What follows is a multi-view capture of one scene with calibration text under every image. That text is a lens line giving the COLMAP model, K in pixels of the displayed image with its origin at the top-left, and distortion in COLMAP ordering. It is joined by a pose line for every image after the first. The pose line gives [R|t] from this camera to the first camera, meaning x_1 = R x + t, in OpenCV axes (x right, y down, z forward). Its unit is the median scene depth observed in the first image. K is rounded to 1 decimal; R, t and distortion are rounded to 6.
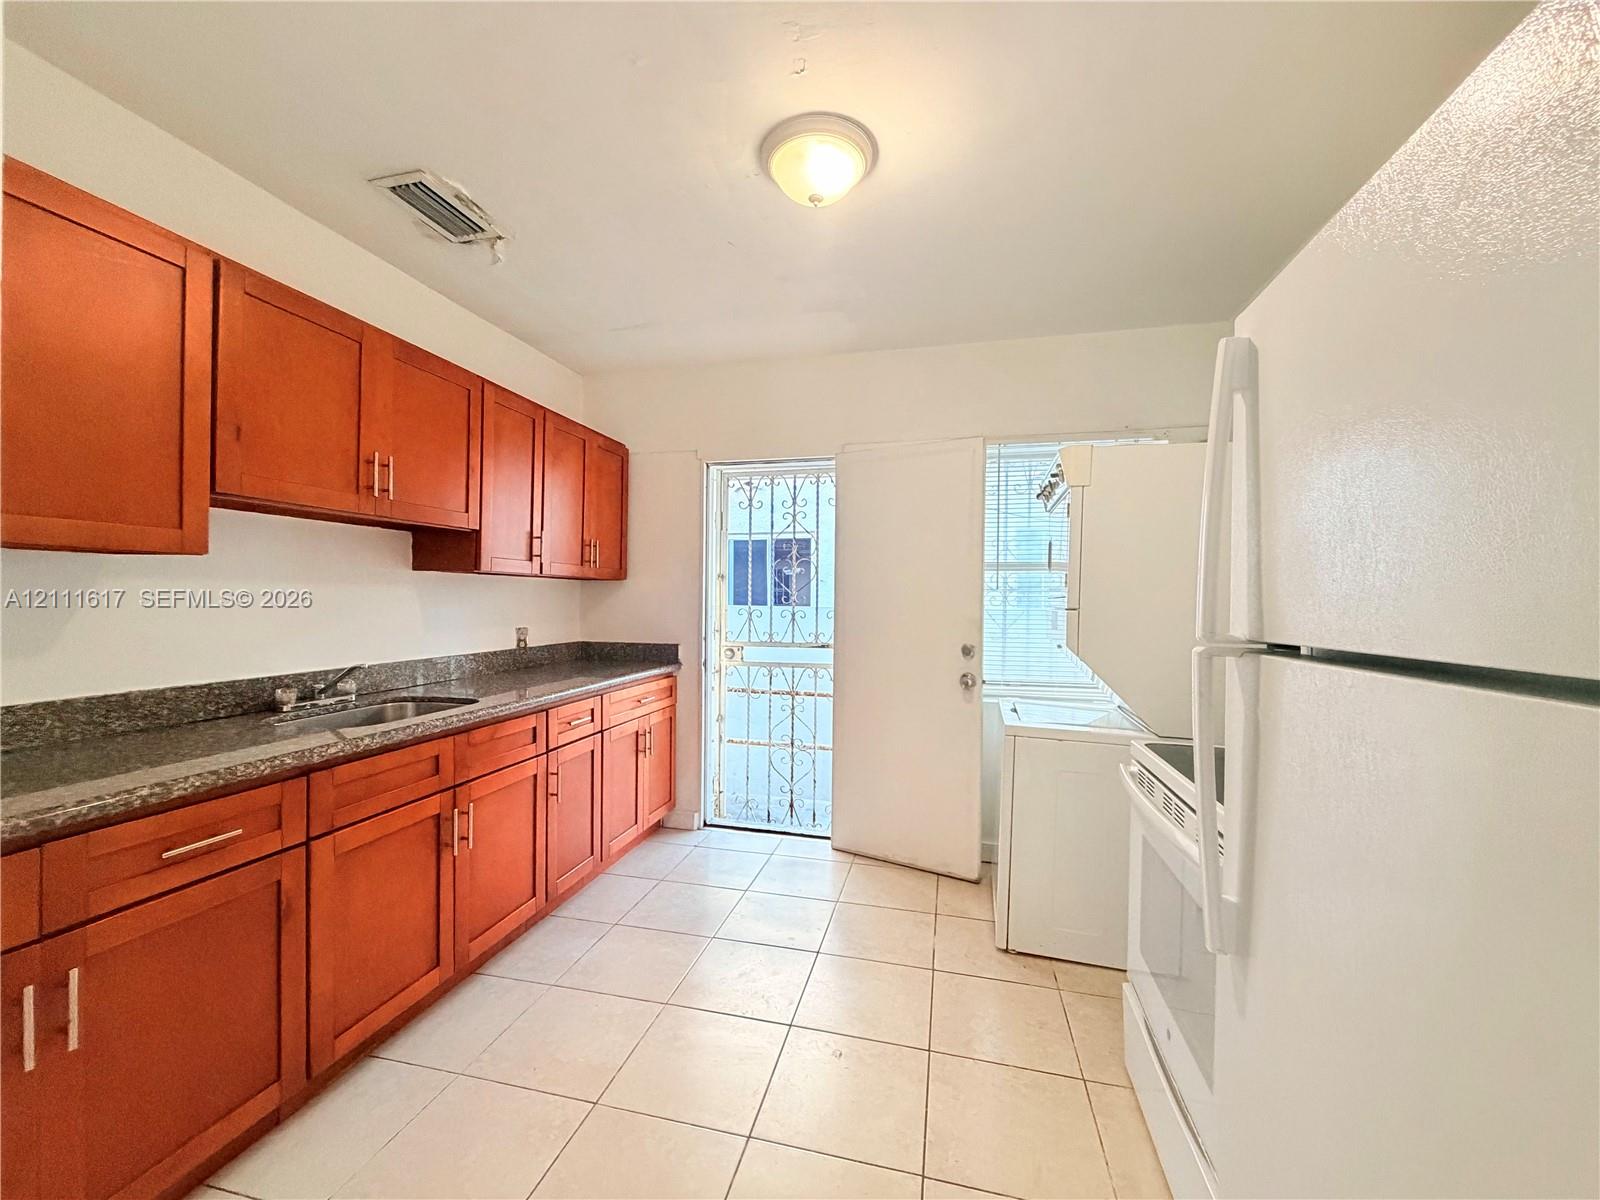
lens RADIAL K [[637.4, 0, 800.6], [0, 637.4, 601.0], [0, 0, 1]] dist [0.001161, 0.000848]
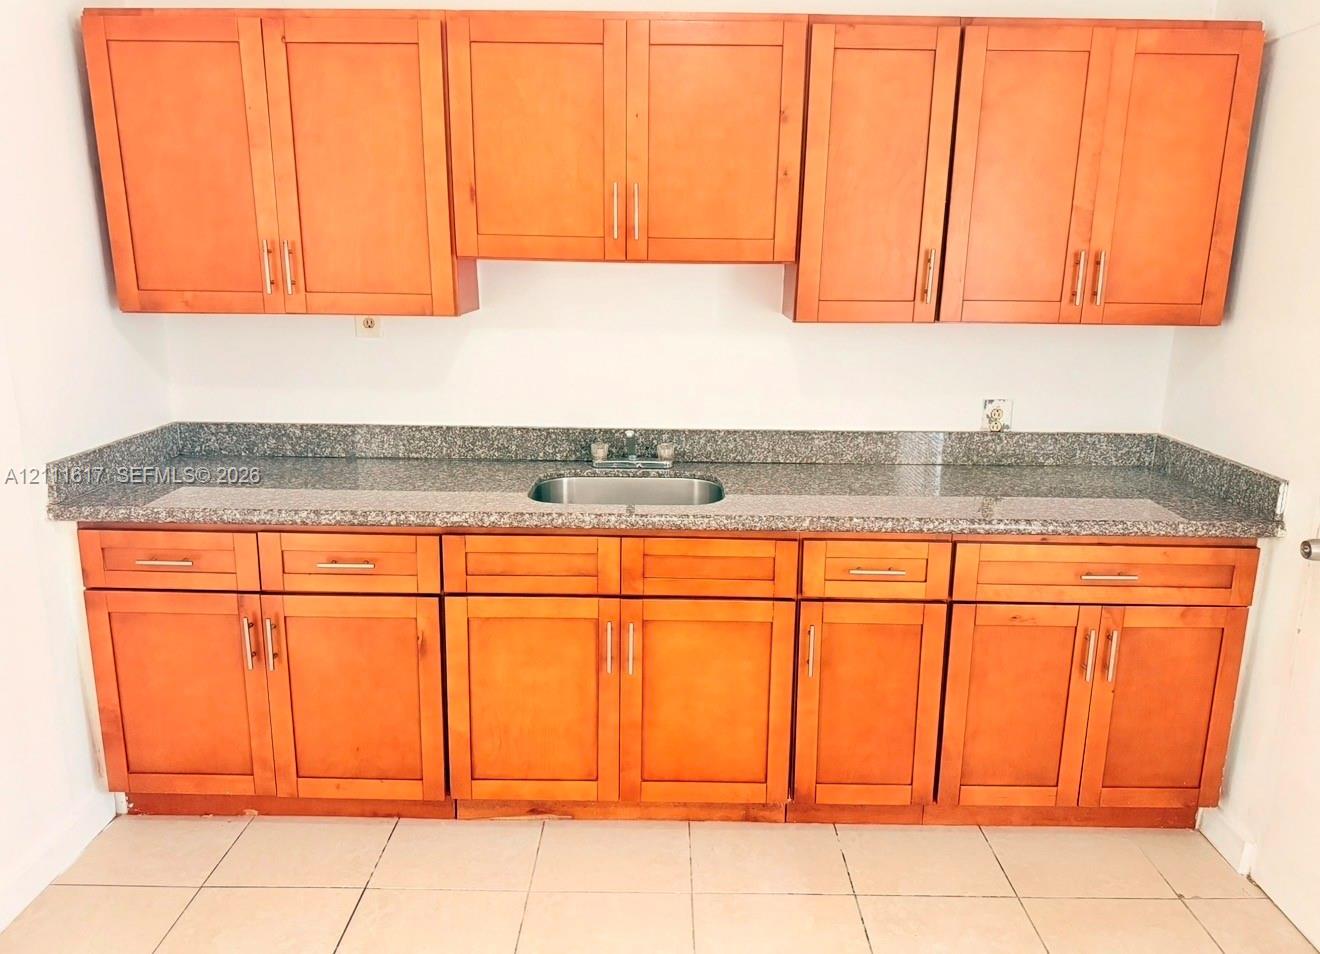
lens RADIAL K [[934.6, 0, 660.3], [0, 934.6, 476.0], [0, 0, 1]] dist [0.025165, -0.032098]
pose [[0.230418, 0.214259, -0.949211, 0.622457], [-0.013934, 0.976085, 0.216943, -0.134235], [0.972992, -0.036762, 0.227893, 0.828581]]
